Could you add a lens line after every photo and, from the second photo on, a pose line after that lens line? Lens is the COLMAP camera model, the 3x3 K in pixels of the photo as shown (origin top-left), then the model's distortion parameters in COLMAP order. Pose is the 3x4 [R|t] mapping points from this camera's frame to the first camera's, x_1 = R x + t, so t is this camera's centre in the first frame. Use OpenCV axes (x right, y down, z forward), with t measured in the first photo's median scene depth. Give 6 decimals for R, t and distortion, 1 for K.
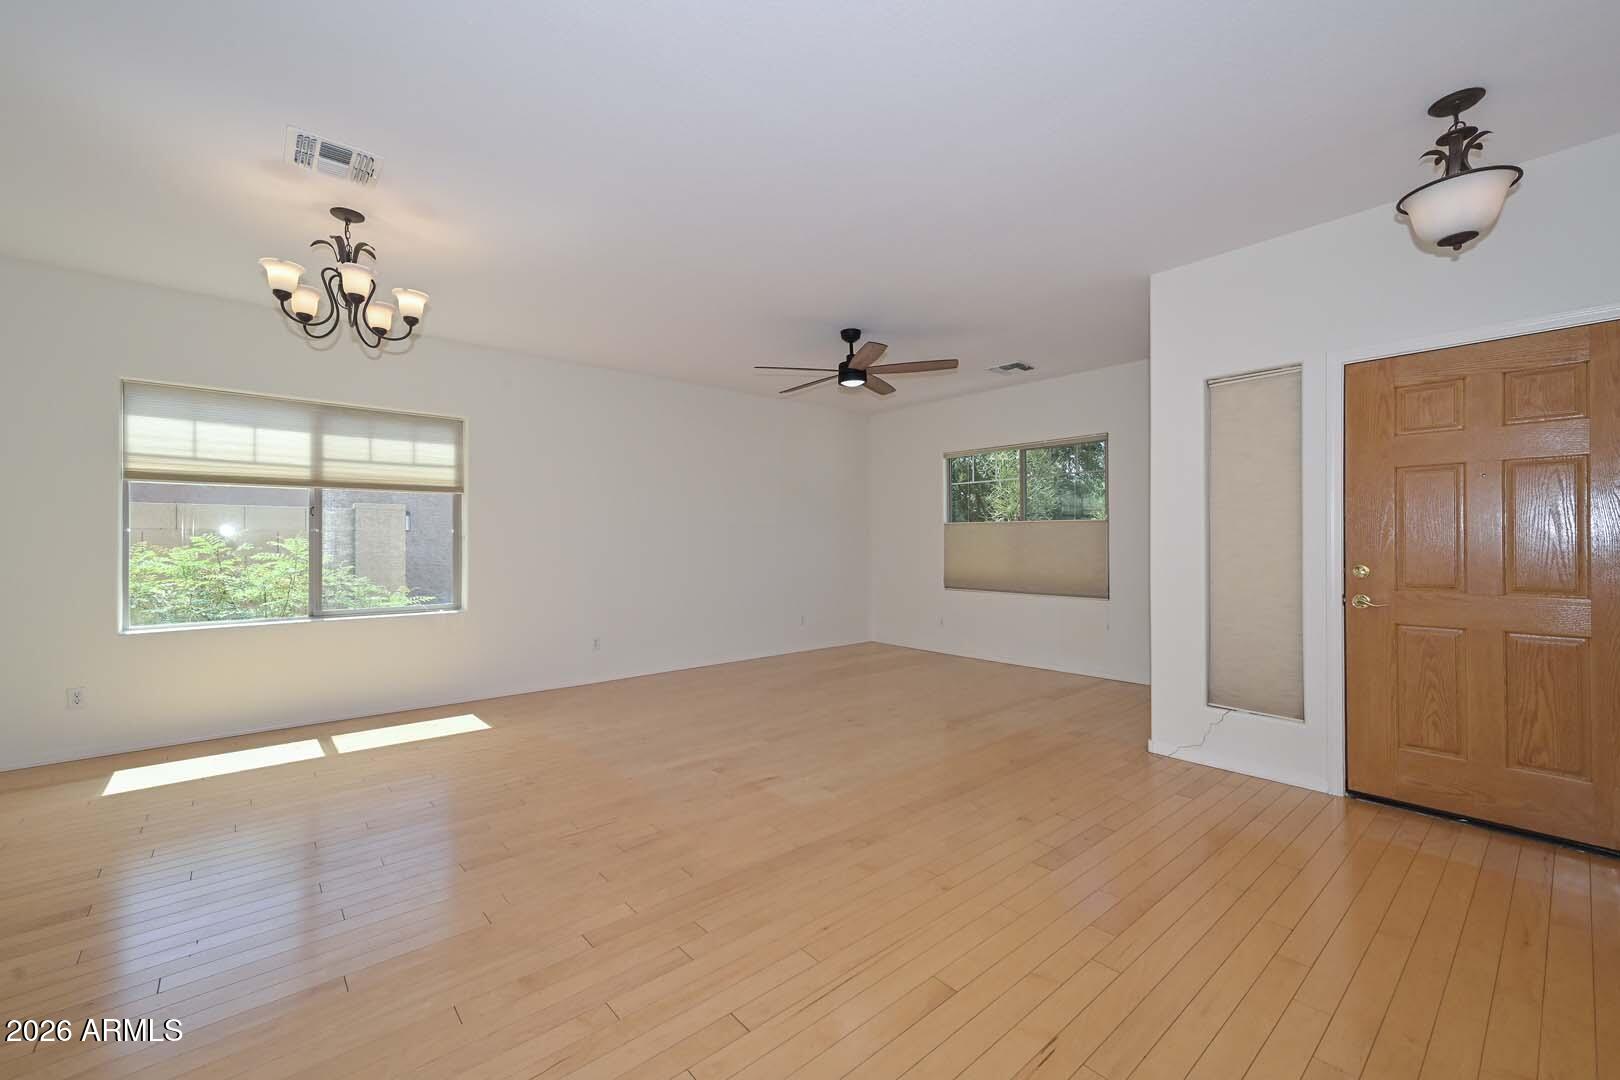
lens RADIAL K [[664.0, 0, 808.5], [0, 664.0, 538.5], [0, 0, 1]] dist [0.005486, 0.001804]
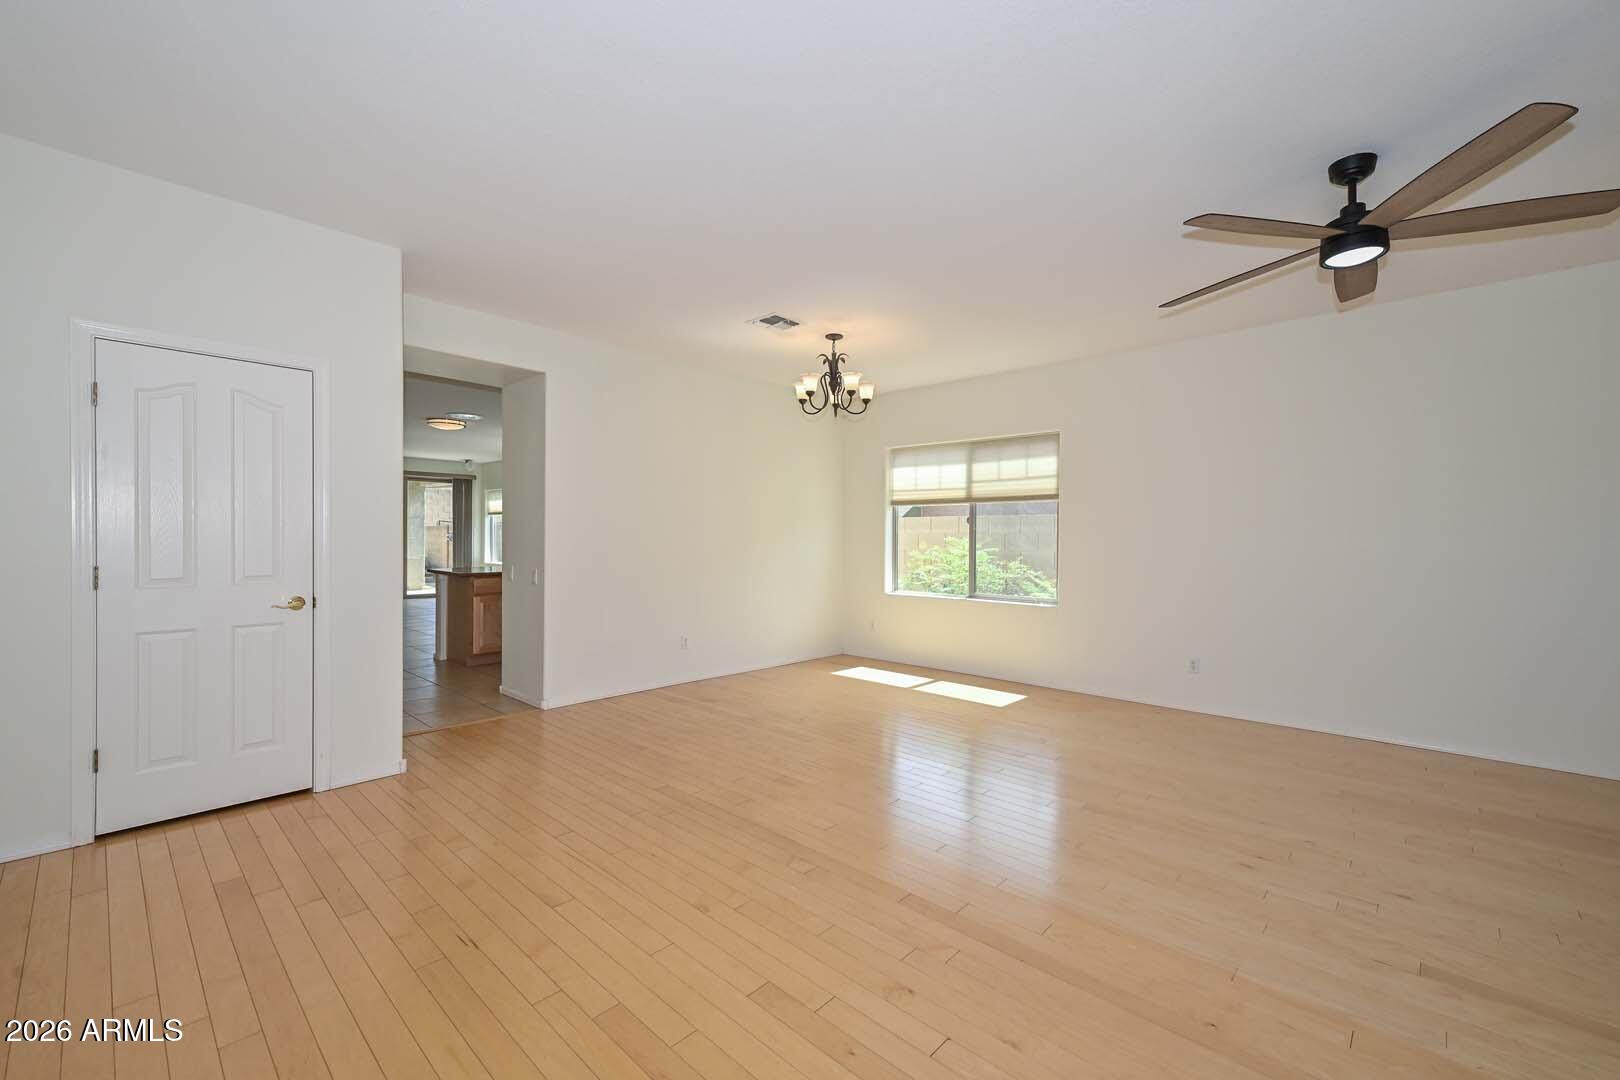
lens RADIAL K [[664.0, 0, 817.5], [0, 664.0, 543.6], [0, 0, 1]] dist [0.005486, 0.001804]
pose [[0.098035, 0.010798, -0.995124, 0.598482], [-0.002482, 0.999941, 0.010606, -0.006009], [0.995180, 0.001430, 0.098056, 0.552744]]
